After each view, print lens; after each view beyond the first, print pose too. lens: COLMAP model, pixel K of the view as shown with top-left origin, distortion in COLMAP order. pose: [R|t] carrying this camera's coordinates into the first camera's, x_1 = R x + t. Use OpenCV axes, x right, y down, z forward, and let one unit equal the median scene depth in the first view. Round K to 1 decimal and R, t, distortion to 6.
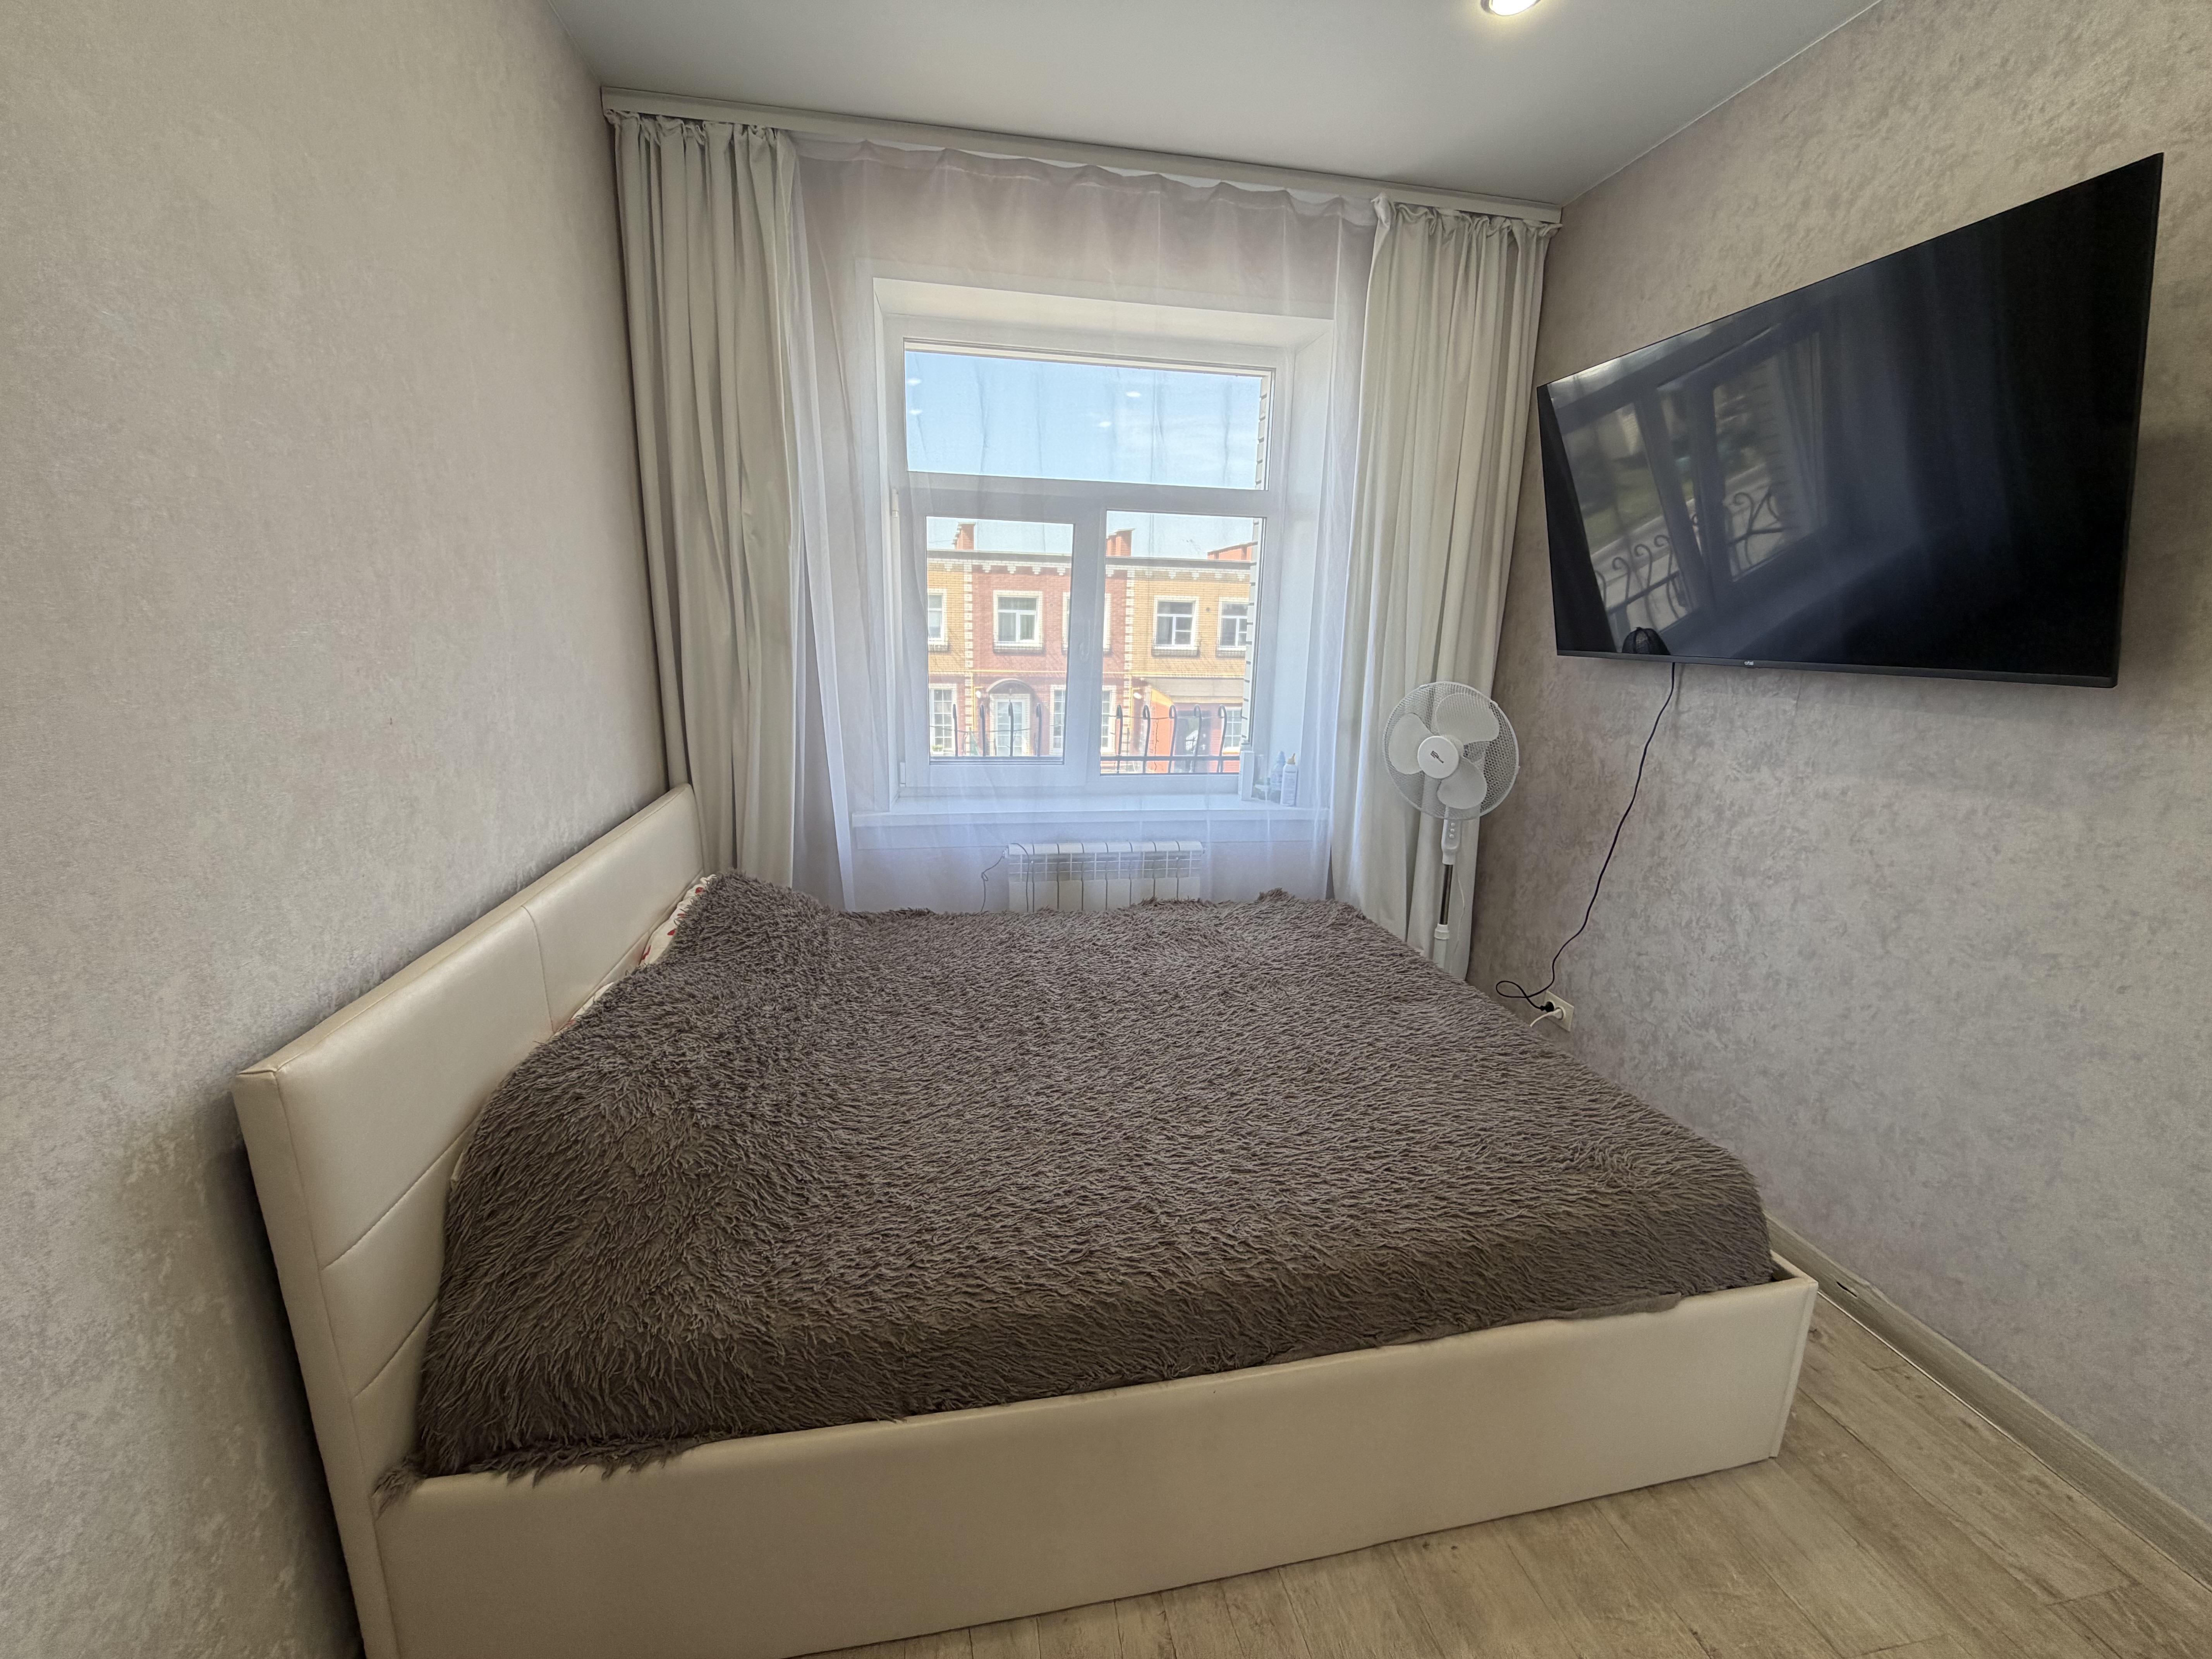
lens RADIAL K [[883.1, 0, 1099.0], [0, 883.1, 825.6], [0, 0, 1]] dist [0.000975, 0.000073]
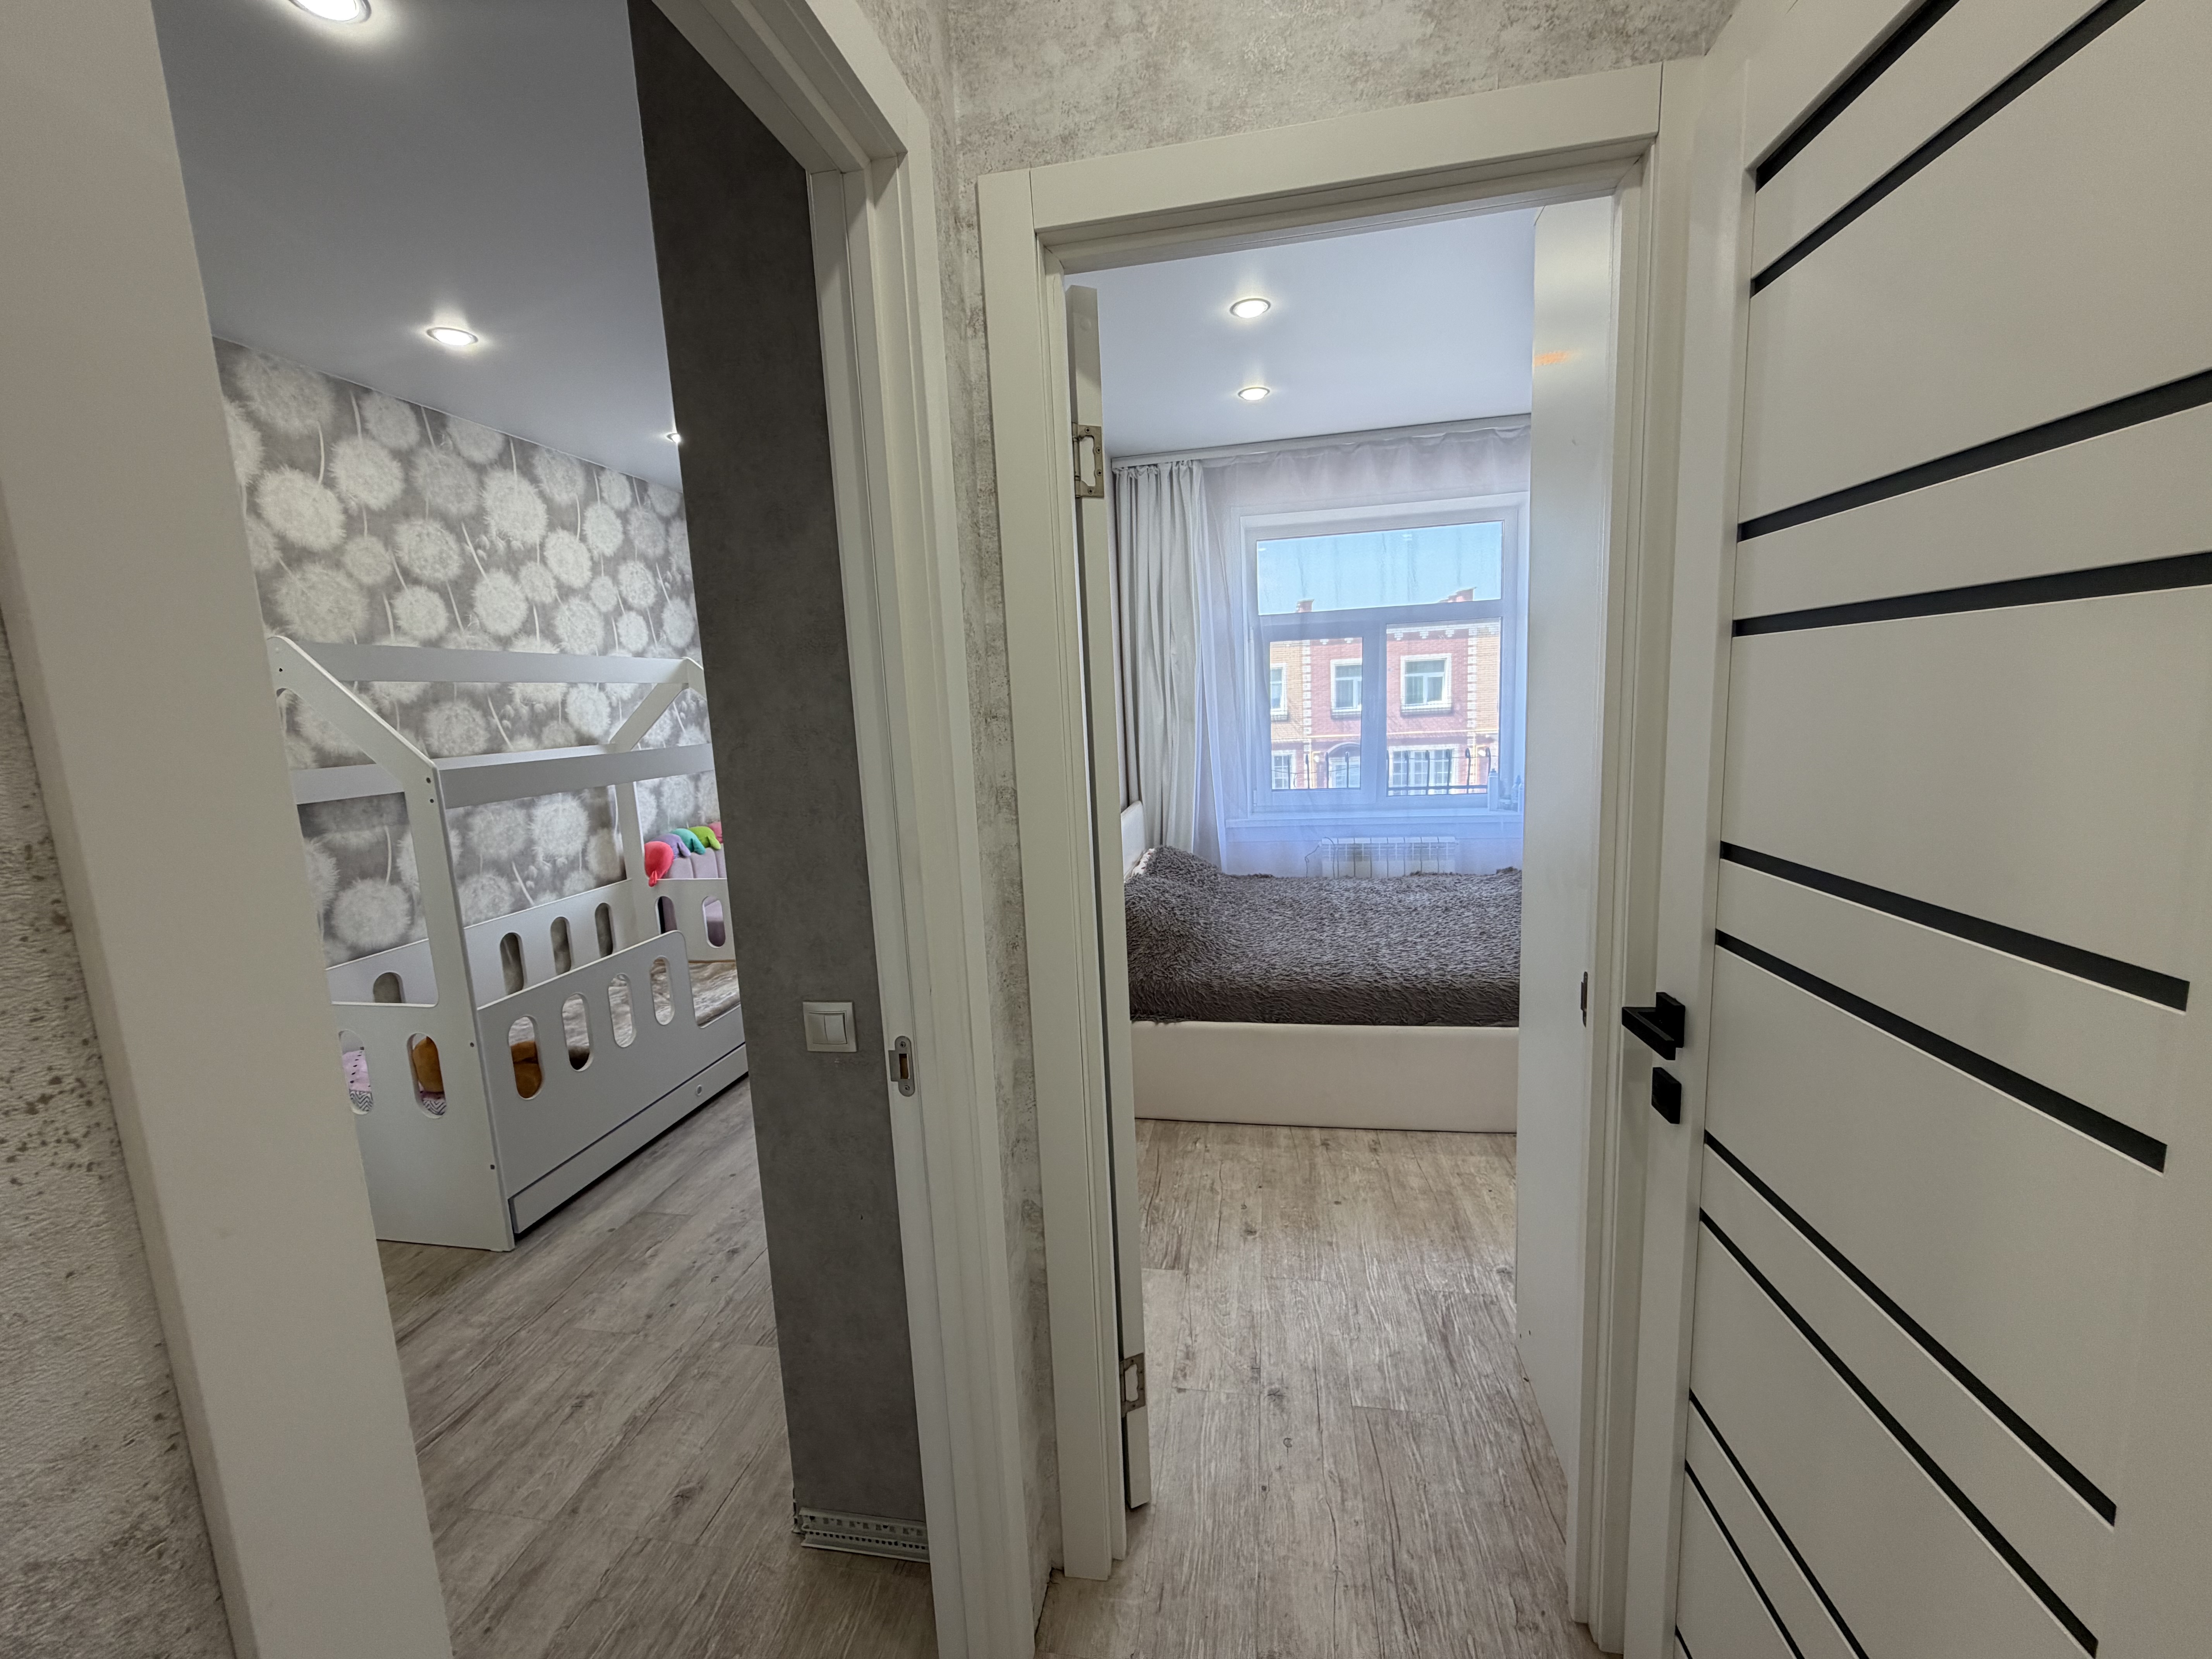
lens RADIAL K [[883.1, 0, 1099.0], [0, 883.1, 825.6], [0, 0, 1]] dist [0.000975, 0.000073]
pose [[0.928027, -0.015837, -0.372175, 0.120729], [-0.012836, 0.997143, -0.074439, 0.126606], [0.372291, 0.073858, 0.925173, -0.642441]]
